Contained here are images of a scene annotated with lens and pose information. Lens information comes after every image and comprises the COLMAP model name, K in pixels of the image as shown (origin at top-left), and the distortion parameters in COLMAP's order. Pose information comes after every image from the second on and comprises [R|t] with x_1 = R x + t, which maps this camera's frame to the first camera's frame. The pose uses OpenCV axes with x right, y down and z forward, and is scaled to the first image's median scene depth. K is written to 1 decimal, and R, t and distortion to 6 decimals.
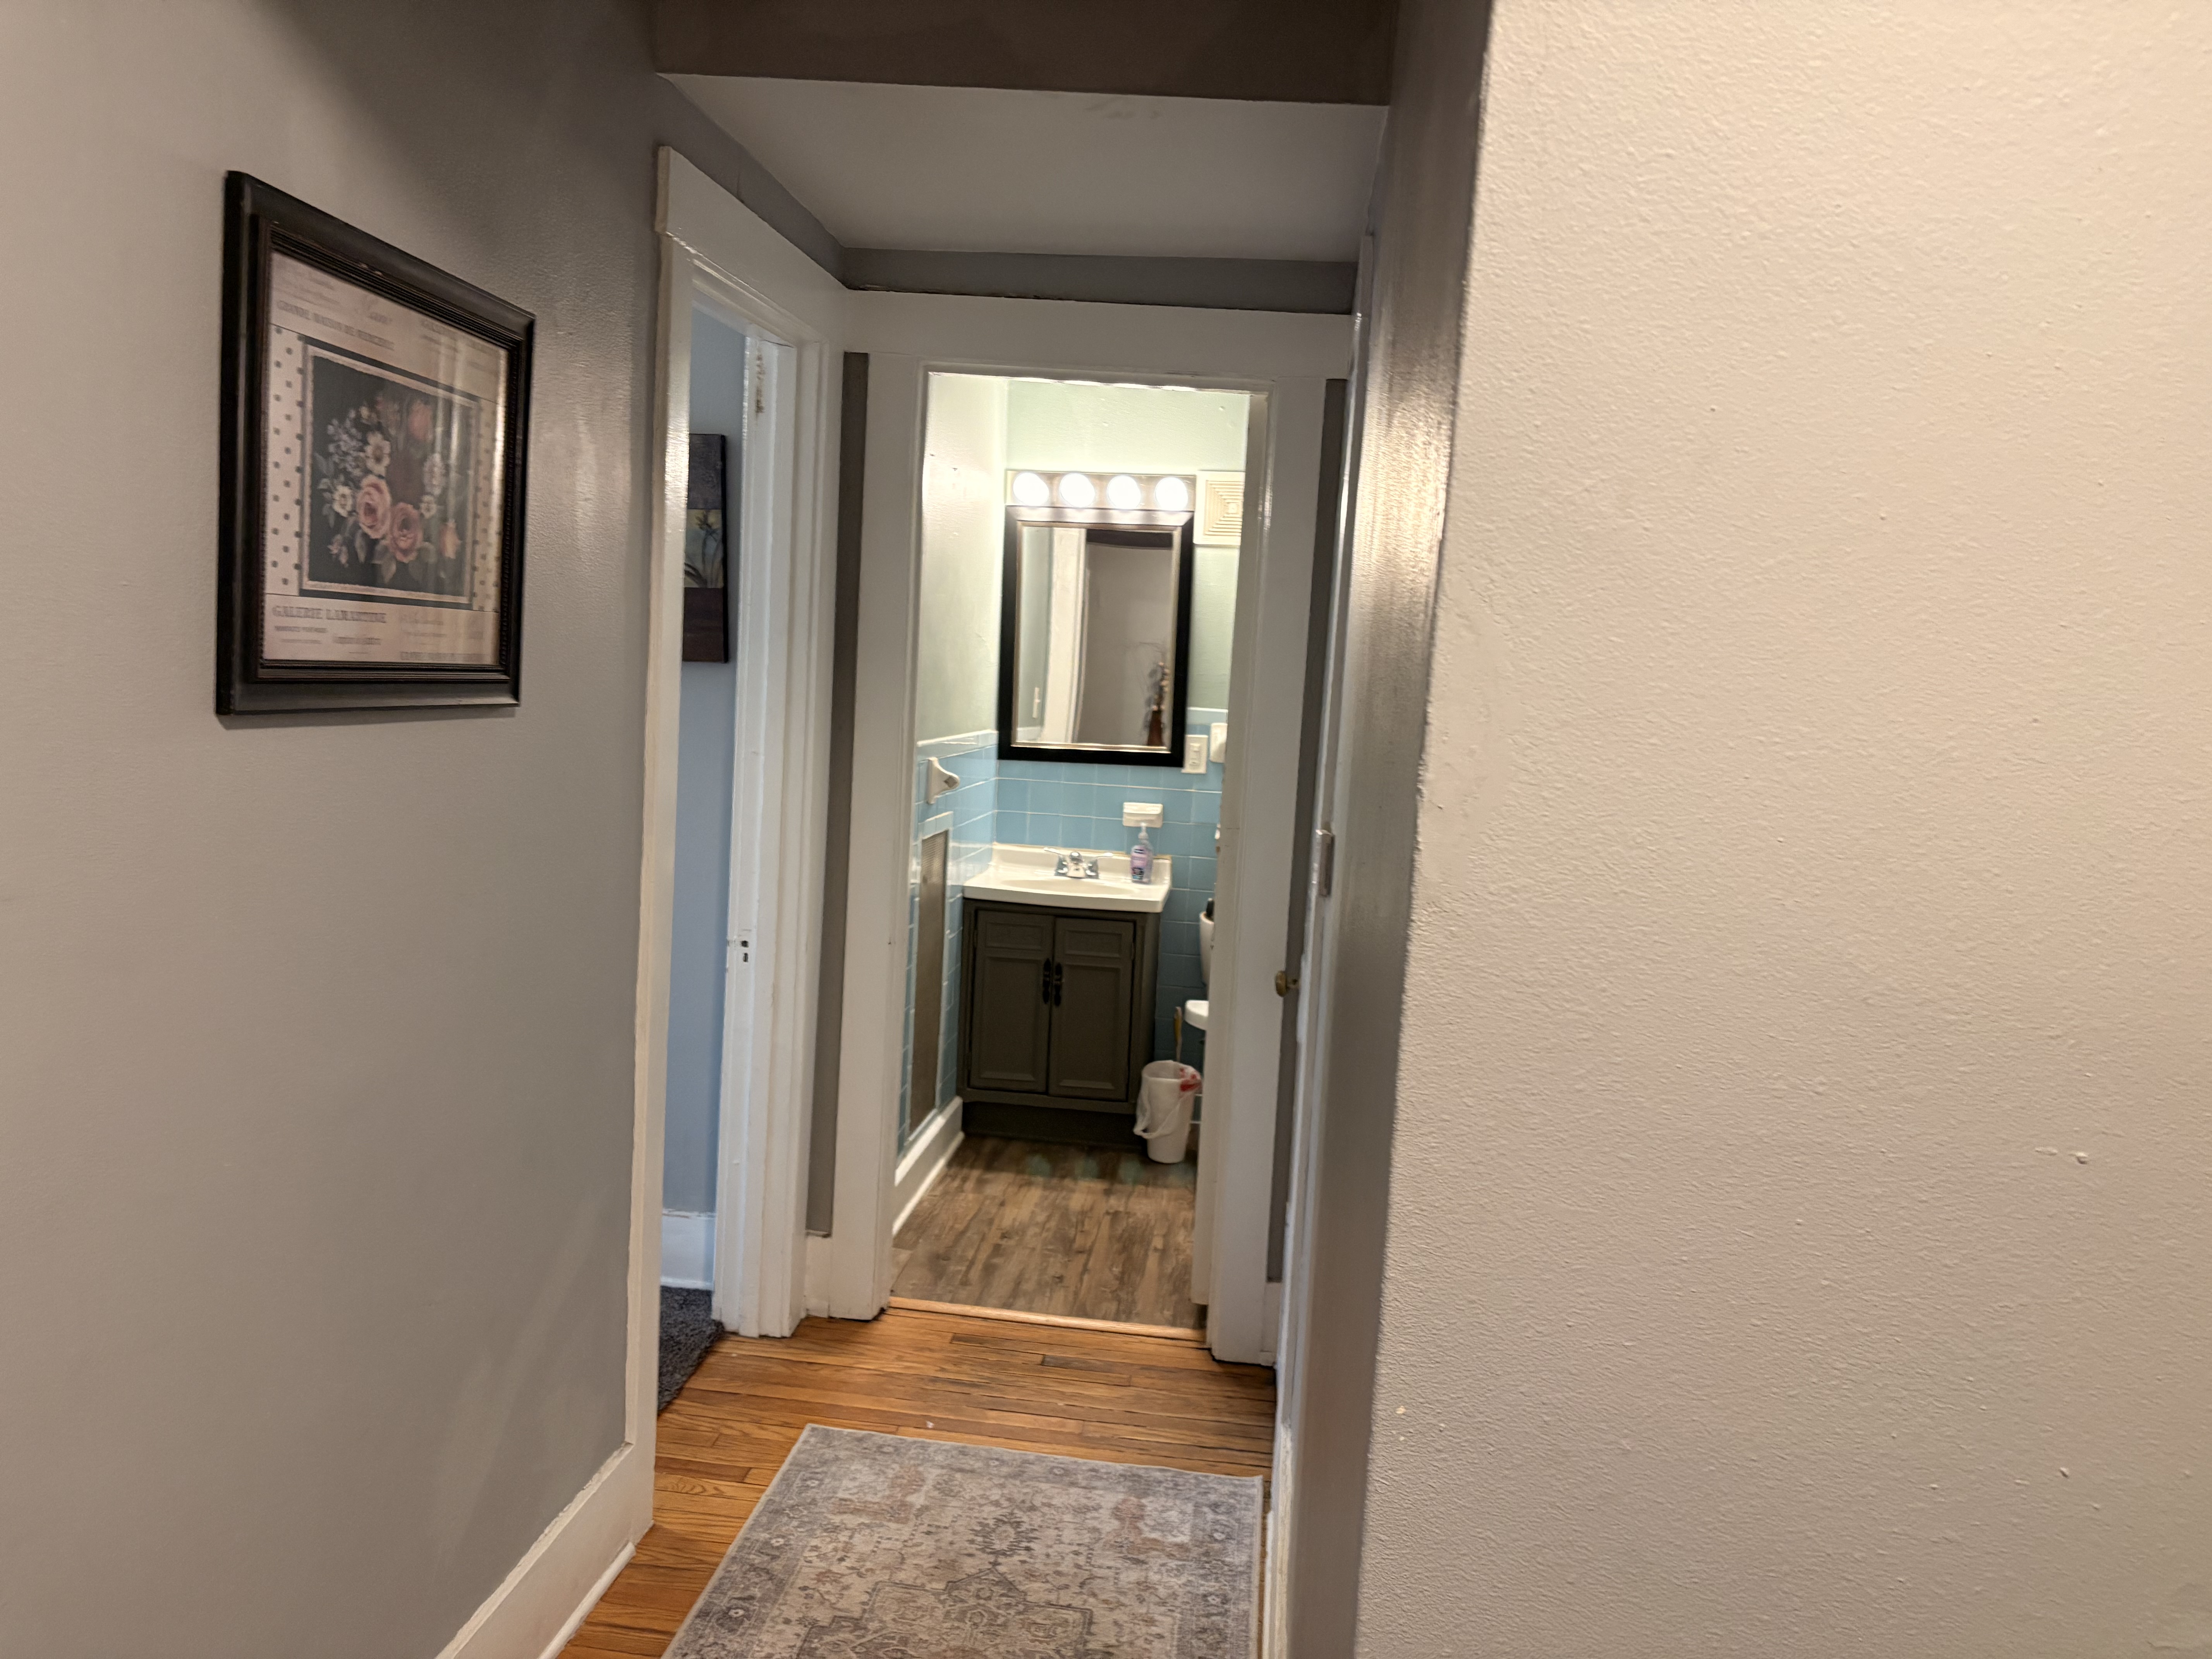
lens RADIAL K [[1665.6, 0, 1100.7], [0, 1665.6, 831.7], [0, 0, 1]] dist [0.058990, -0.067727]
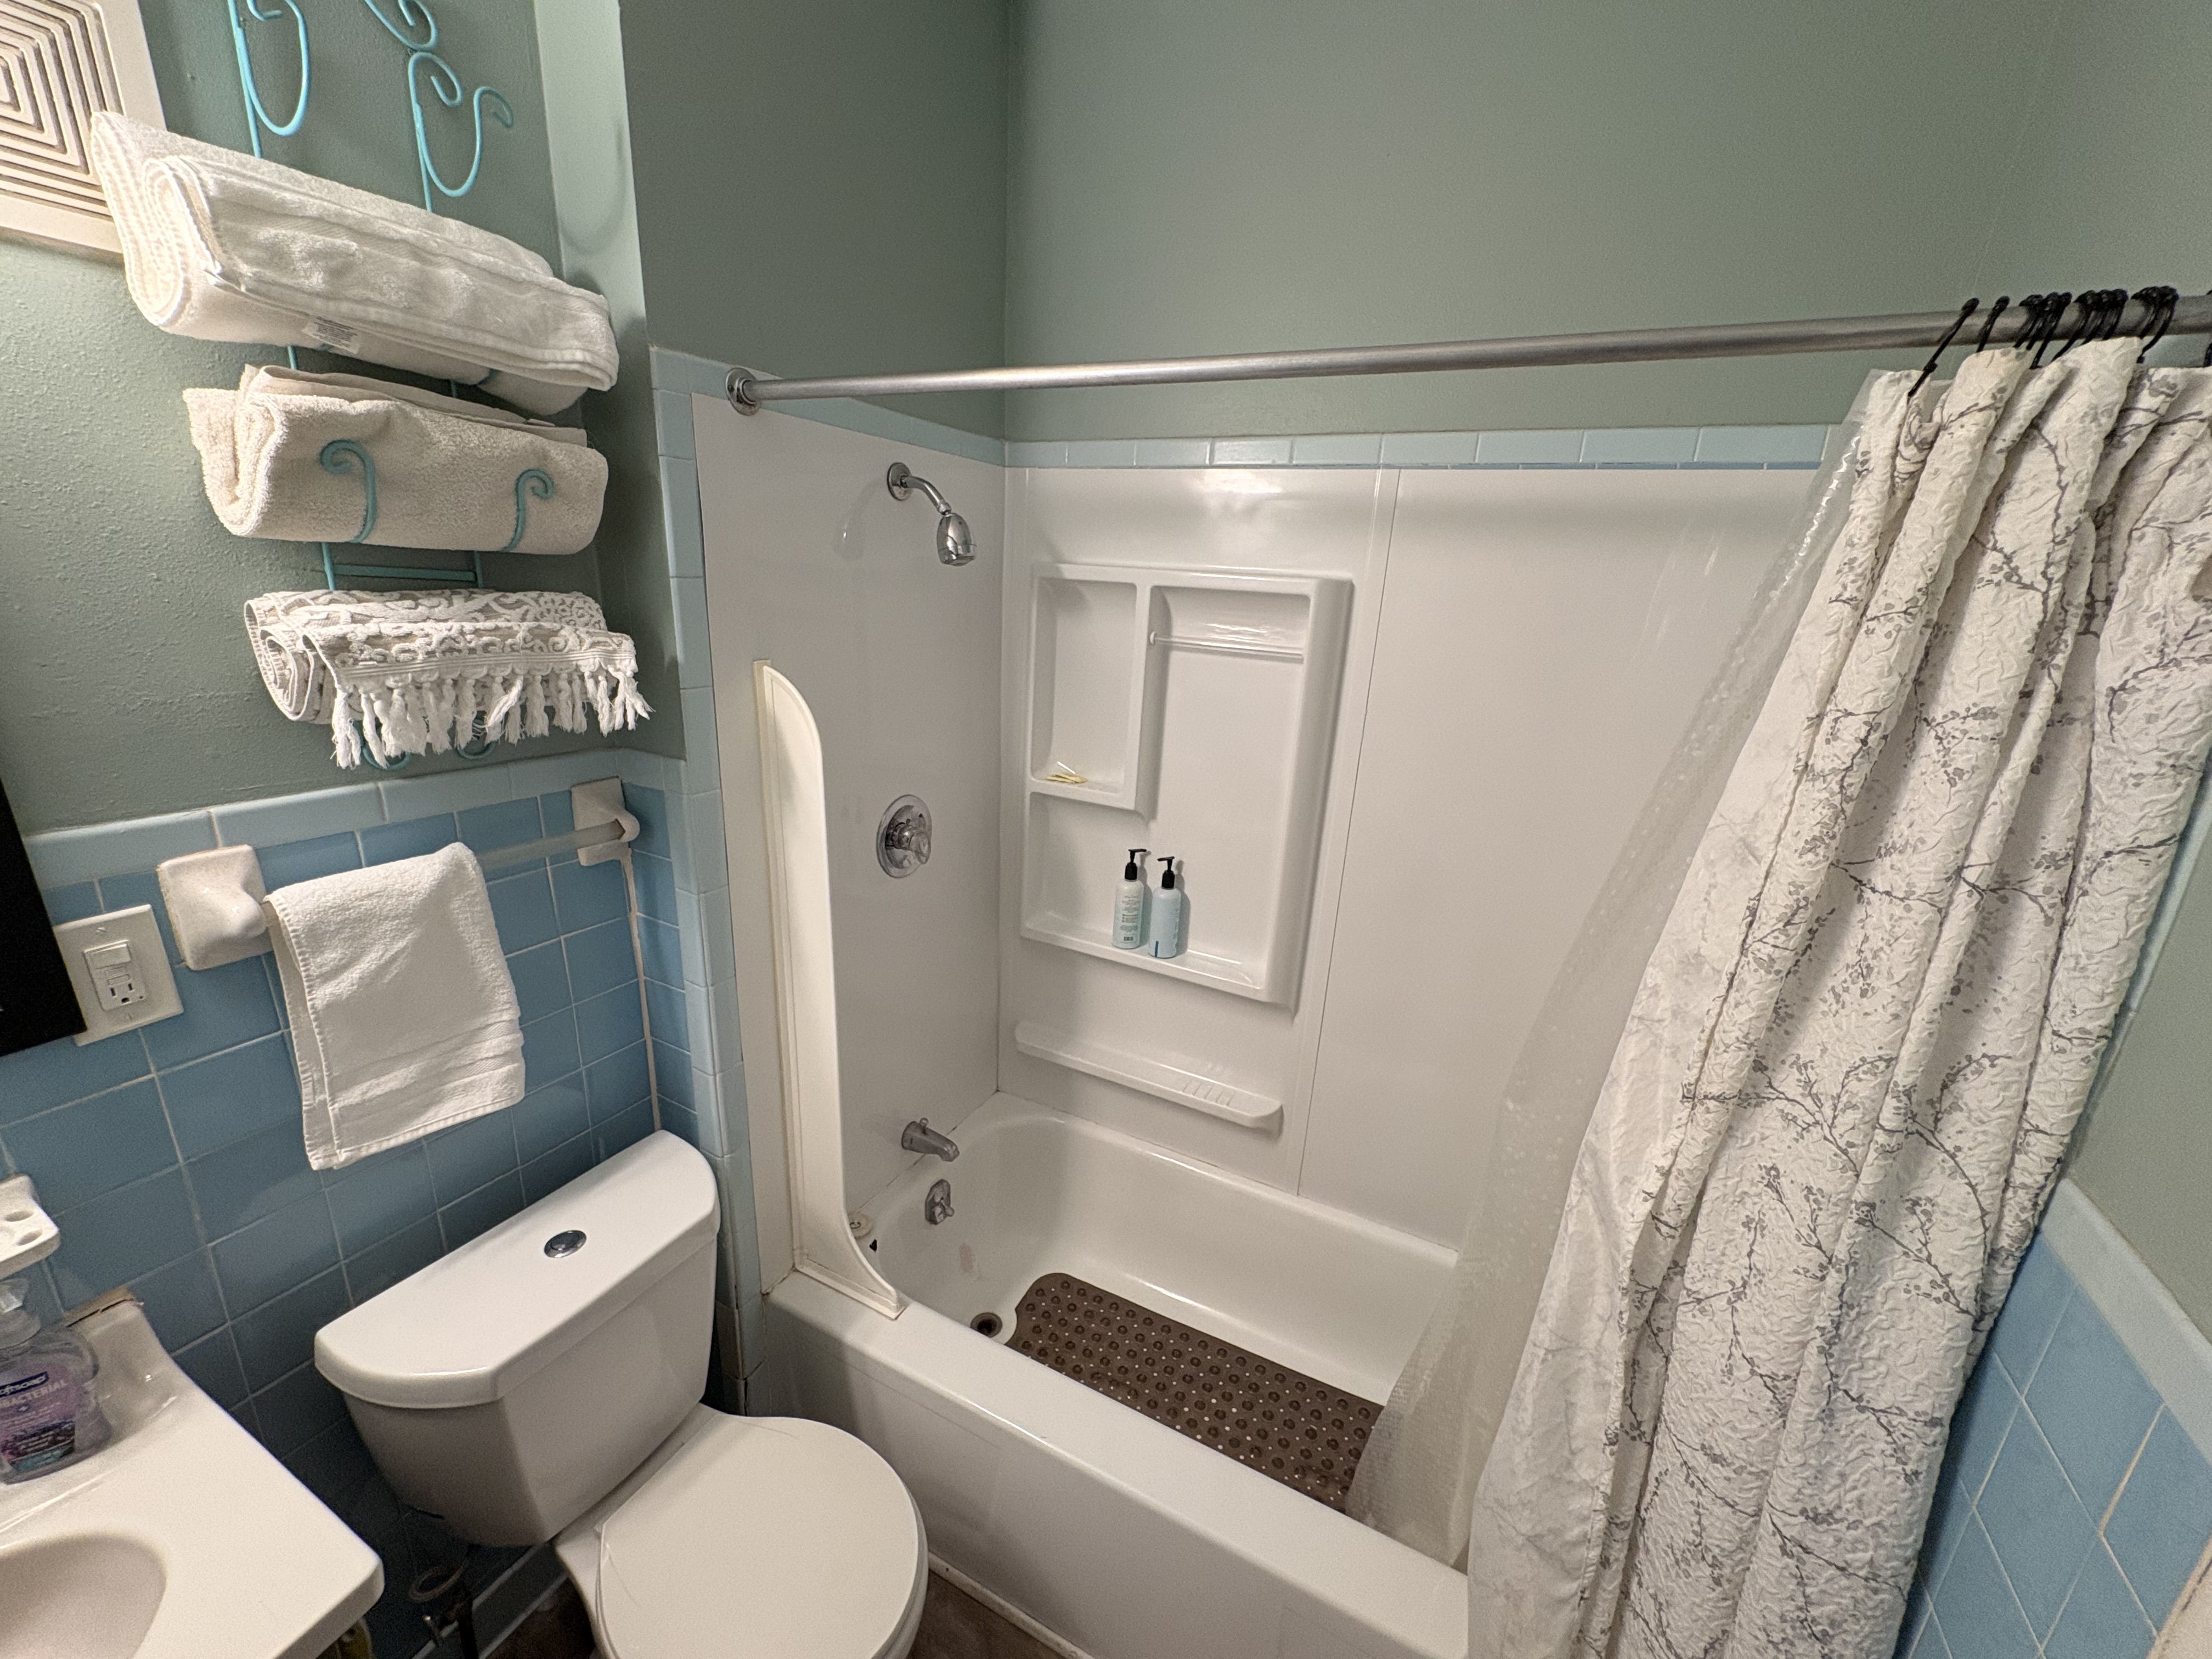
lens RADIAL K [[880.0, 0, 1108.6], [0, 880.0, 821.7], [0, 0, 1]] dist [-0.000313, 0.000067]
pose [[0.359866, -0.292935, 0.885825, -0.015791], [0.067896, 0.955138, 0.288273, -0.119786], [-0.930530, -0.043596, 0.363610, 0.847702]]
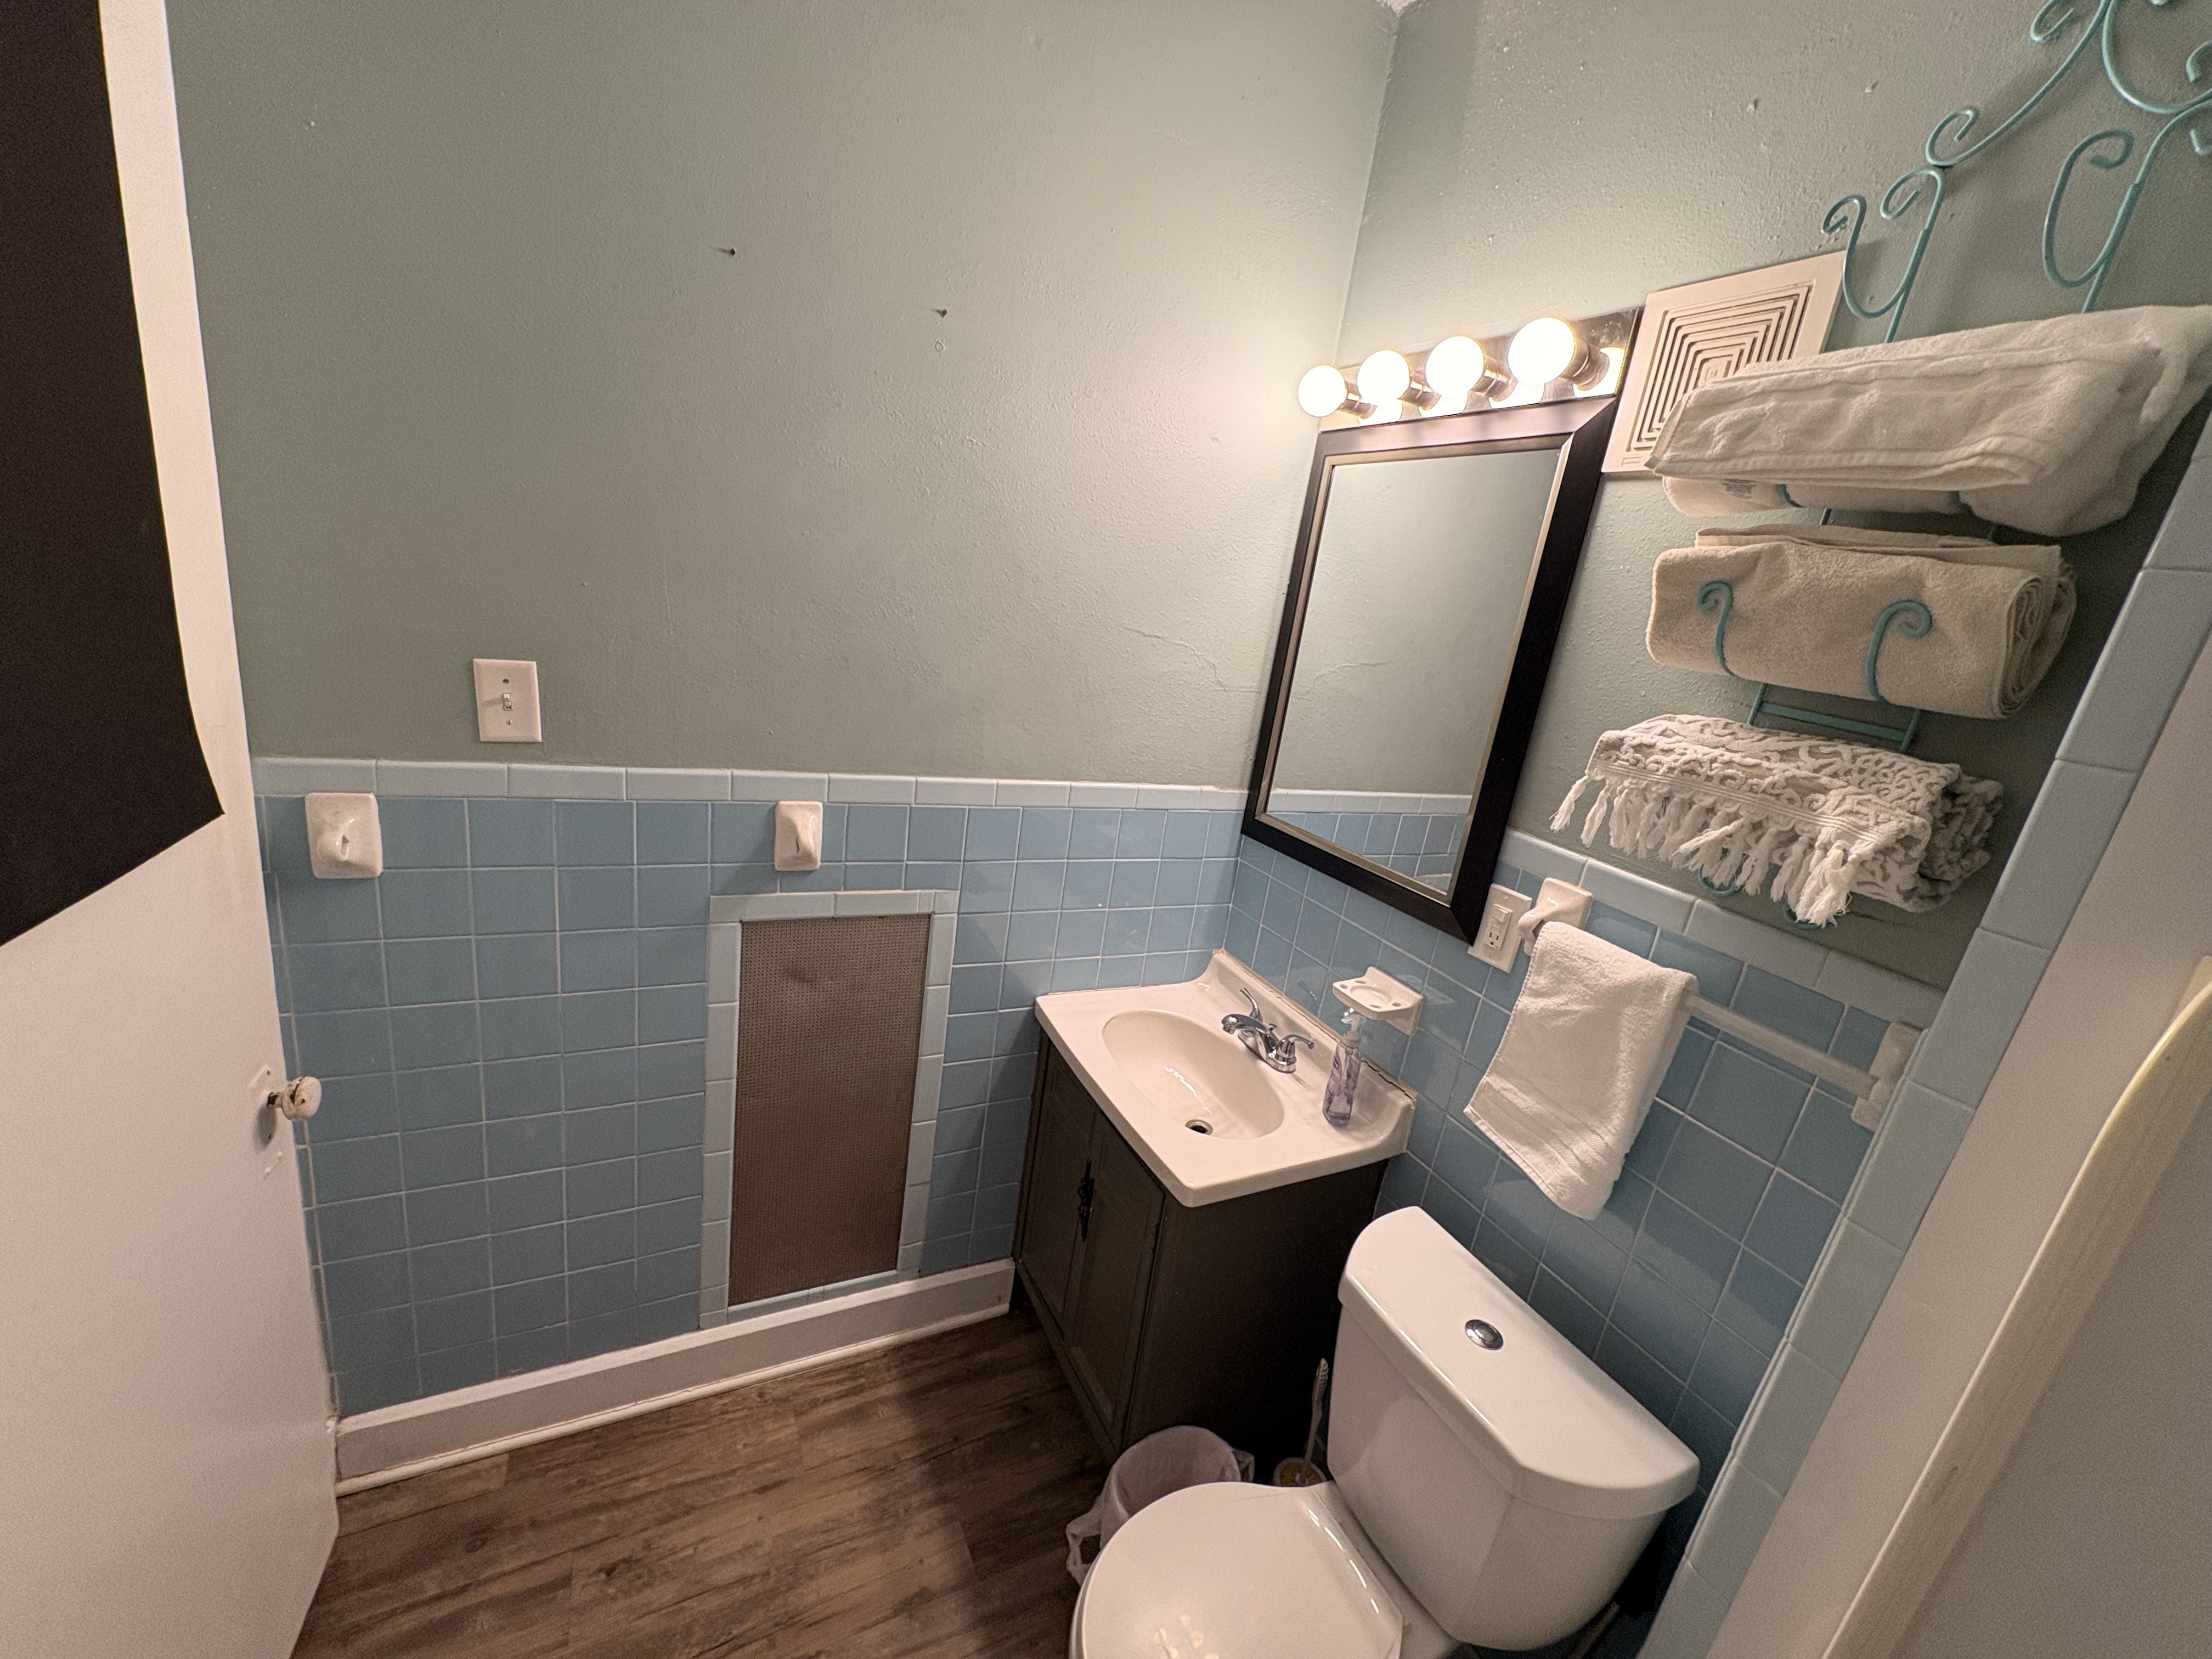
lens RADIAL K [[880.0, 0, 1106.5], [0, 880.0, 827.3], [0, 0, 1]] dist [-0.000313, 0.000067]
pose [[0.547729, 0.248560, -0.798881, 0.211145], [-0.198215, 0.966218, 0.164723, -0.103841], [0.812837, 0.068127, 0.578494, 0.835074]]
